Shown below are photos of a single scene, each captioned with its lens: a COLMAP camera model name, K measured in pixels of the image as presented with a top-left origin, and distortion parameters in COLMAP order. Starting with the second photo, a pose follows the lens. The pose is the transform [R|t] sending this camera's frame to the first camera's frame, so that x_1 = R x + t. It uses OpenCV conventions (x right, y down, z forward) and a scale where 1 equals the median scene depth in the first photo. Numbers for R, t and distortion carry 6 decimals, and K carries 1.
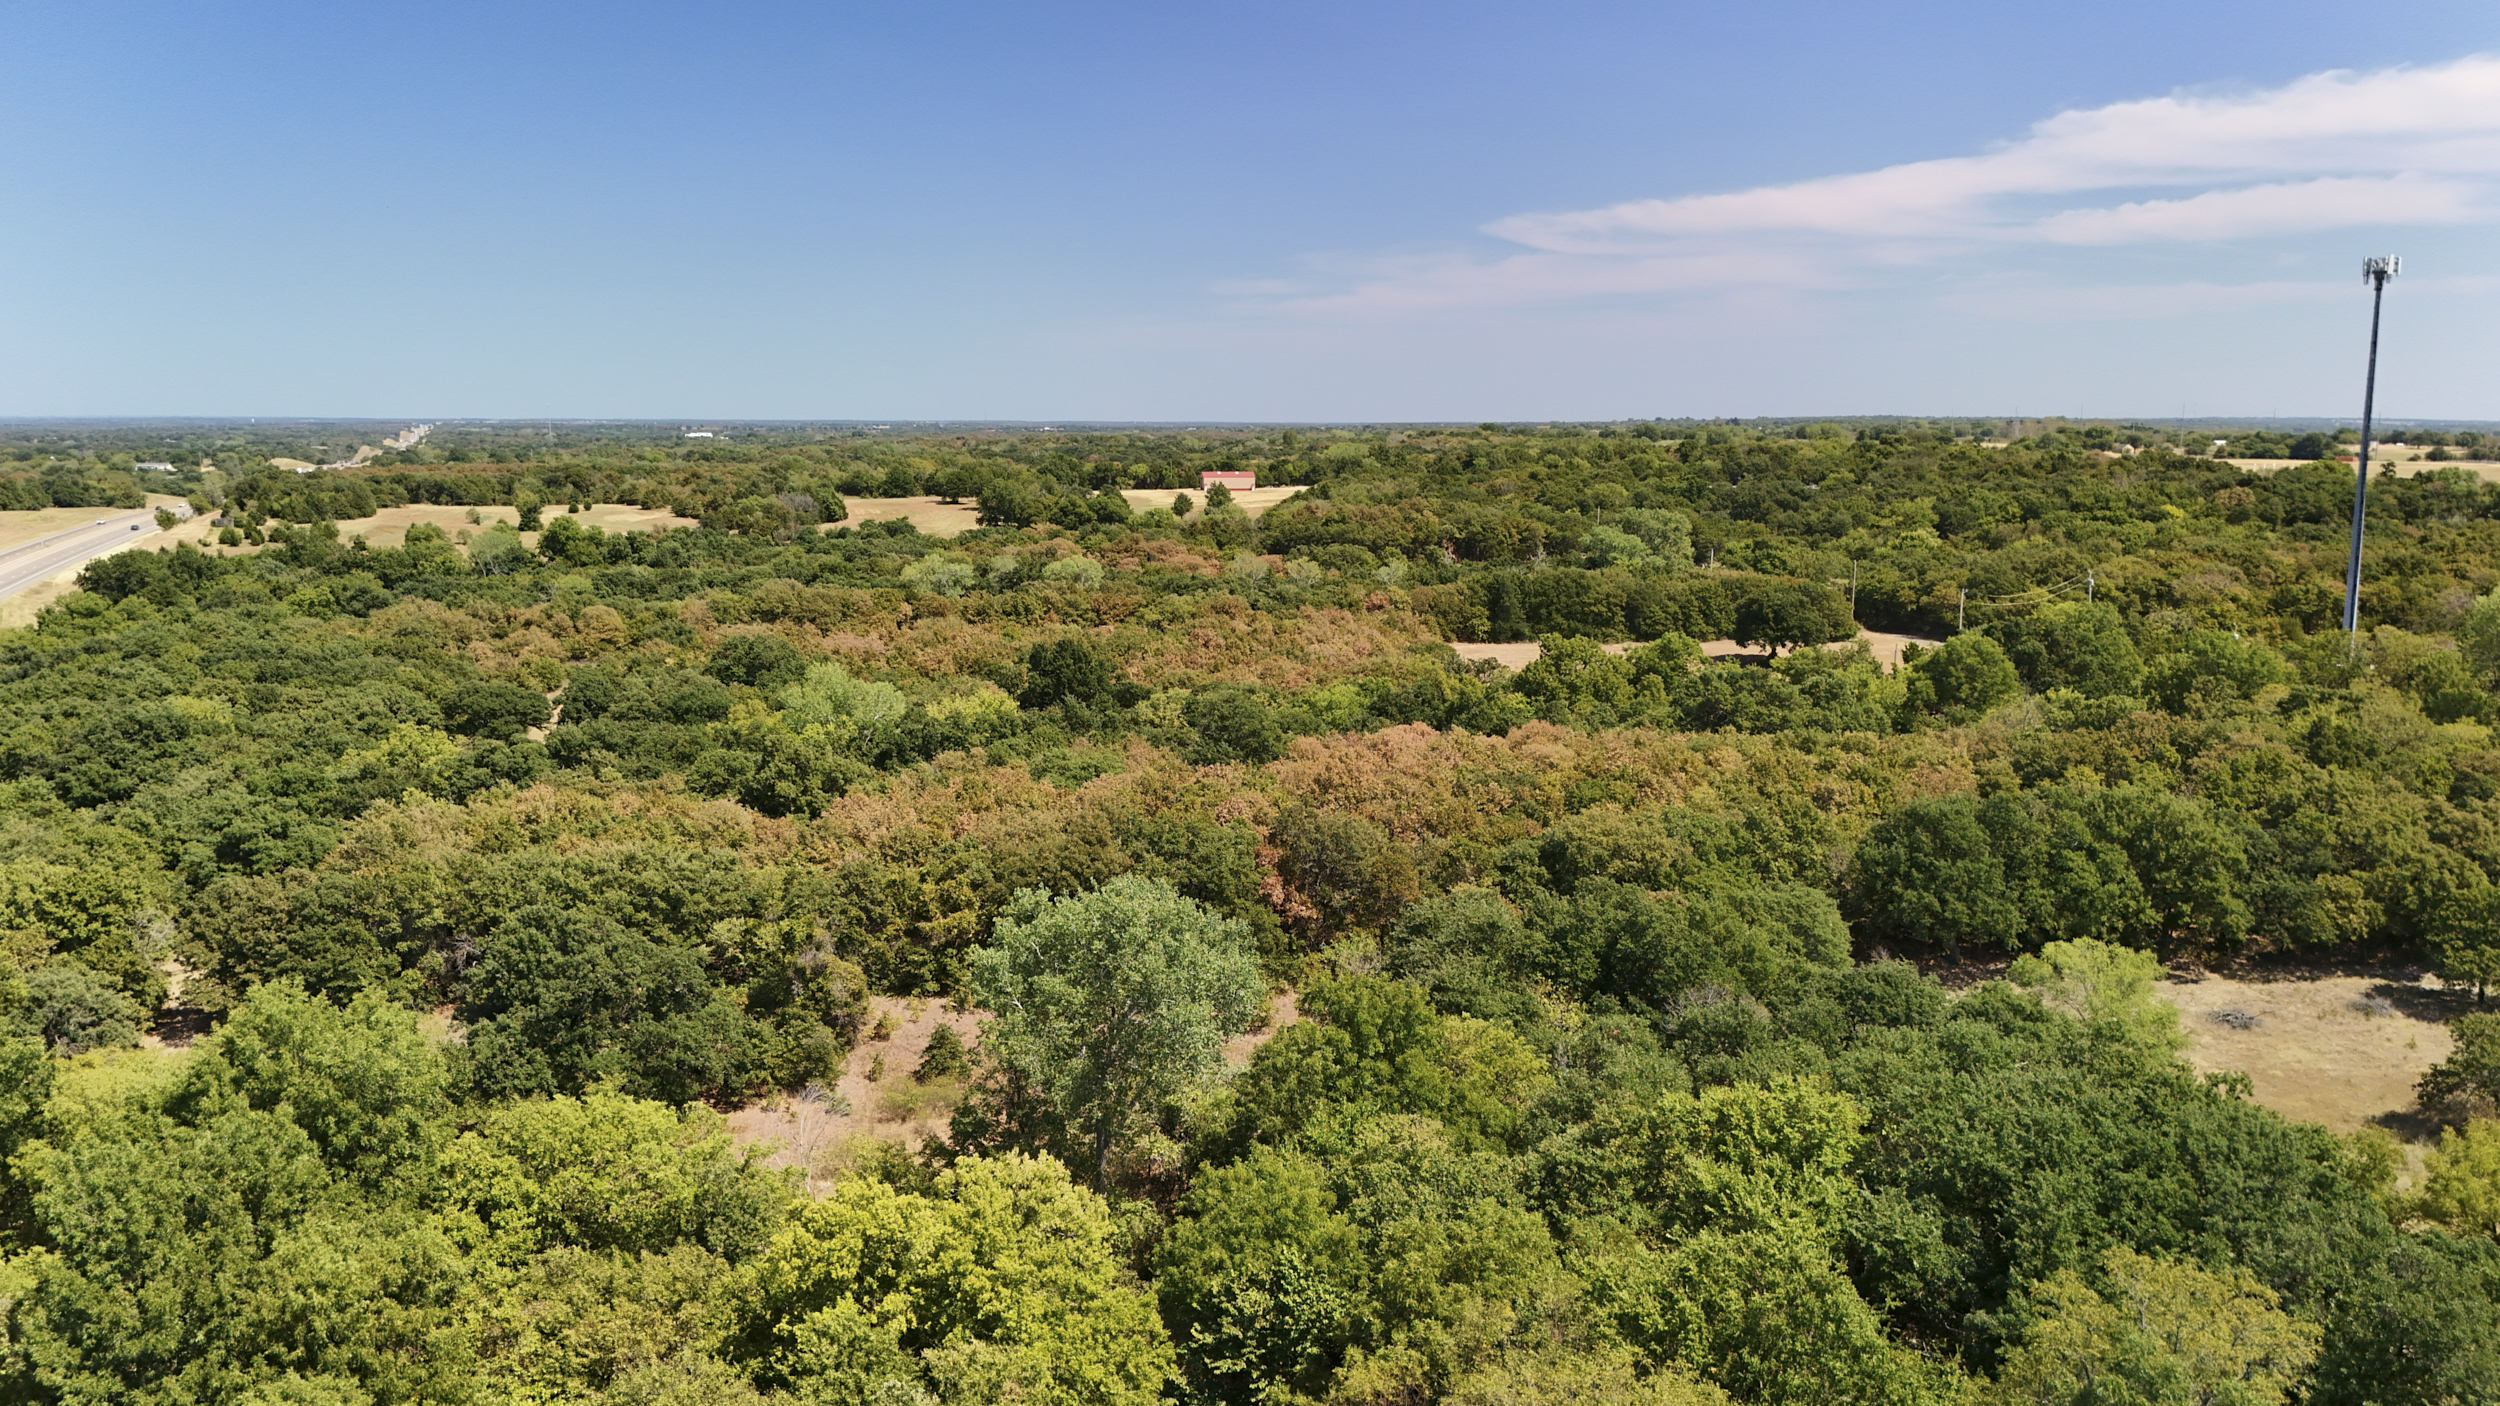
lens RADIAL K [[1890.7, 0, 1241.0], [0, 1890.7, 692.0], [0, 0, 1]] dist [0.072627, -0.068032]
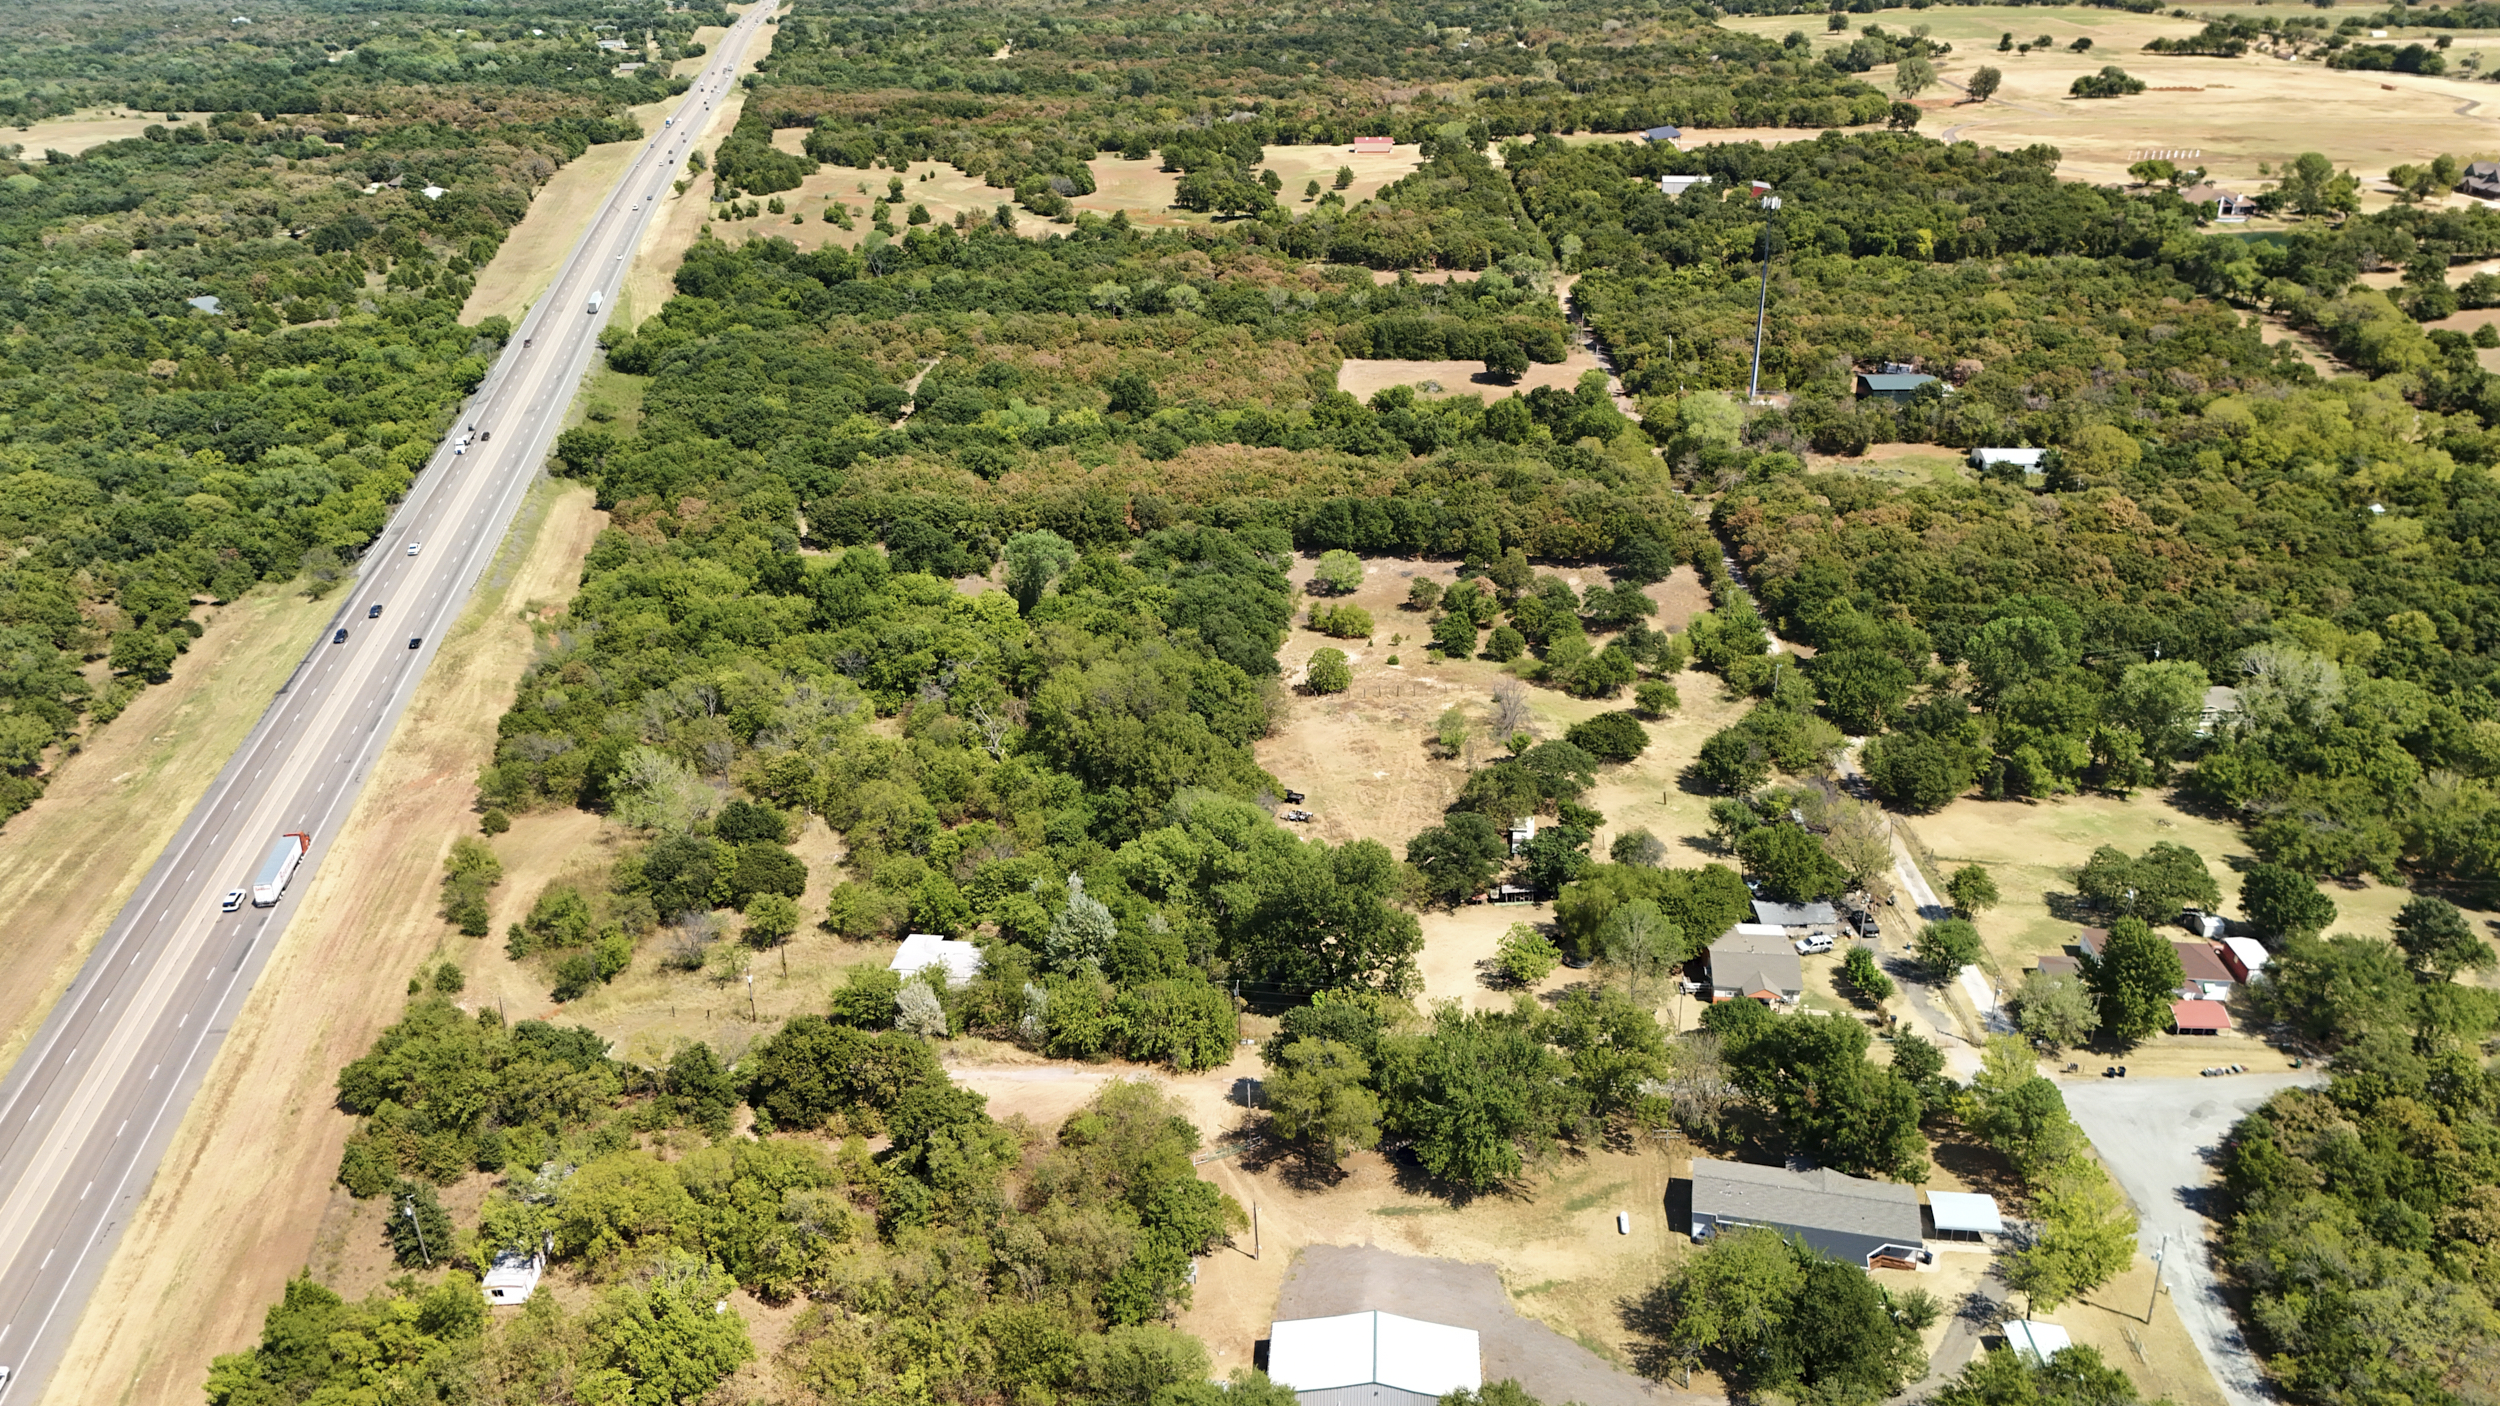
lens RADIAL K [[1855.5, 0, 1240.6], [0, 1855.5, 713.6], [0, 0, 1]] dist [0.087847, -0.099555]
pose [[0.982873, 0.063770, -0.172901, 0.413780], [-0.012775, 0.959540, 0.281281, -0.250224], [0.183843, -0.274255, 0.943921, -1.078639]]
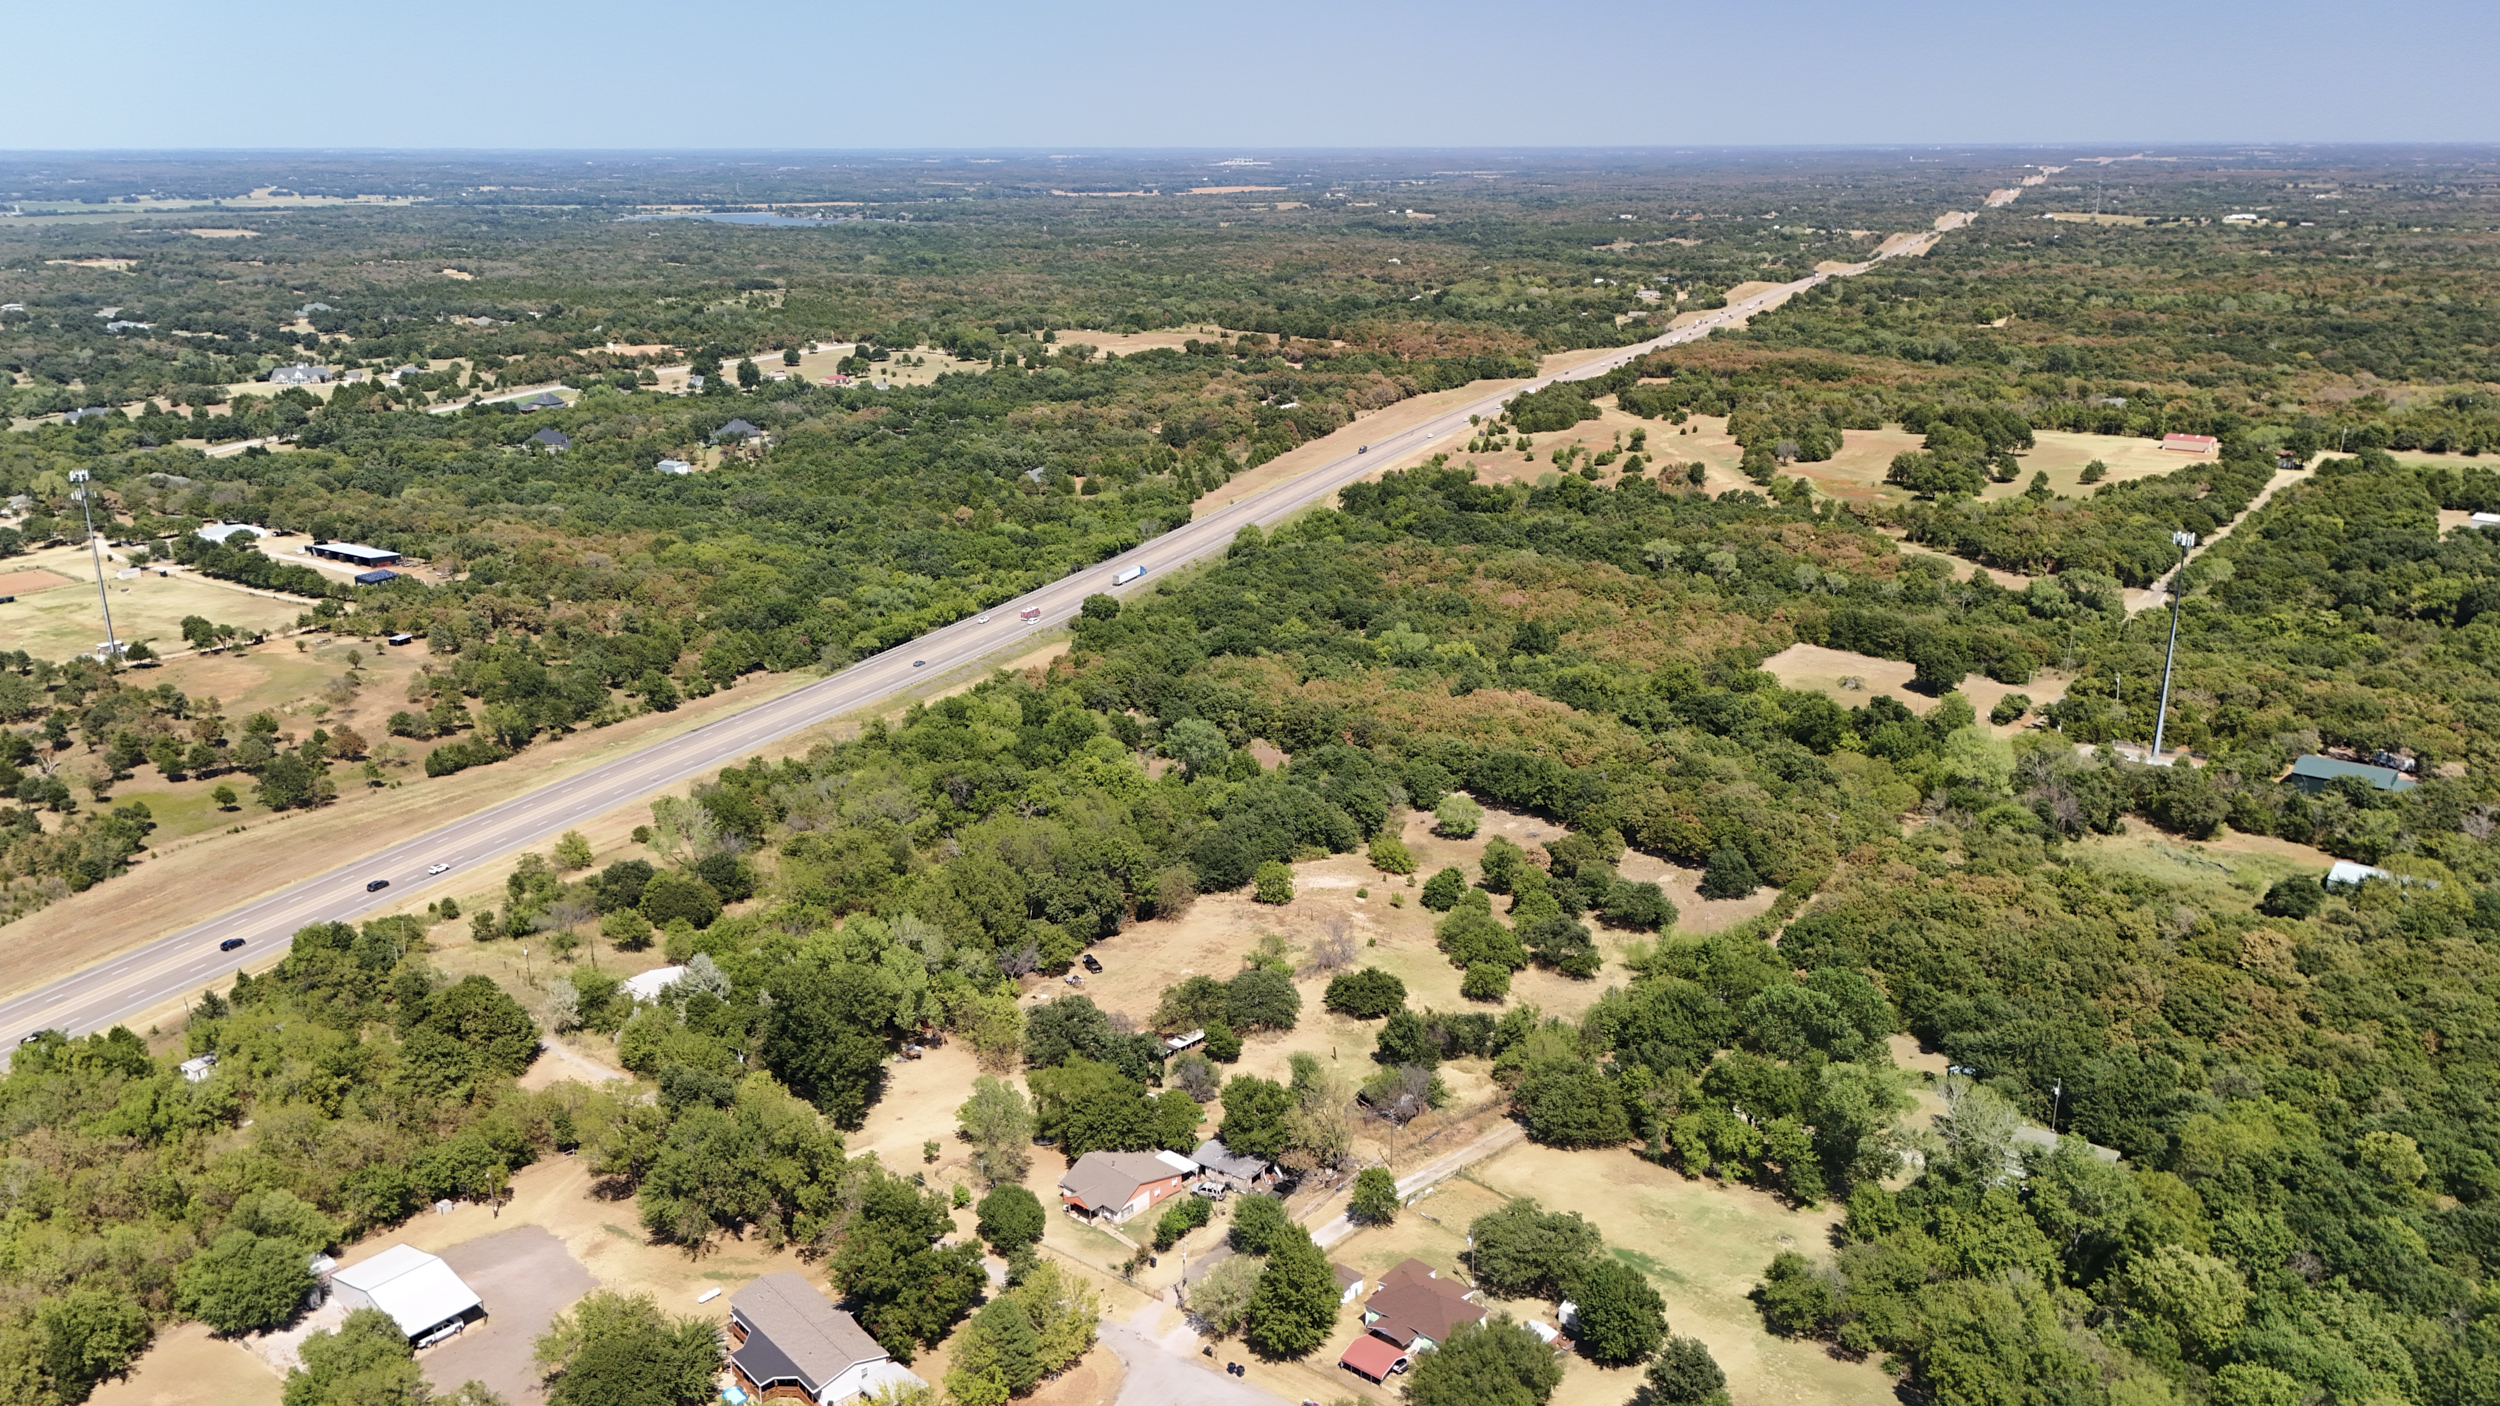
lens RADIAL K [[1868.1, 0, 1231.9], [0, 1868.1, 693.0], [0, 0, 1]] dist [0.071626, -0.075998]
pose [[0.681655, 0.202864, -0.702989, 1.217862], [-0.098036, 0.977455, 0.187007, -0.317084], [0.725076, -0.058556, 0.686174, -0.799337]]
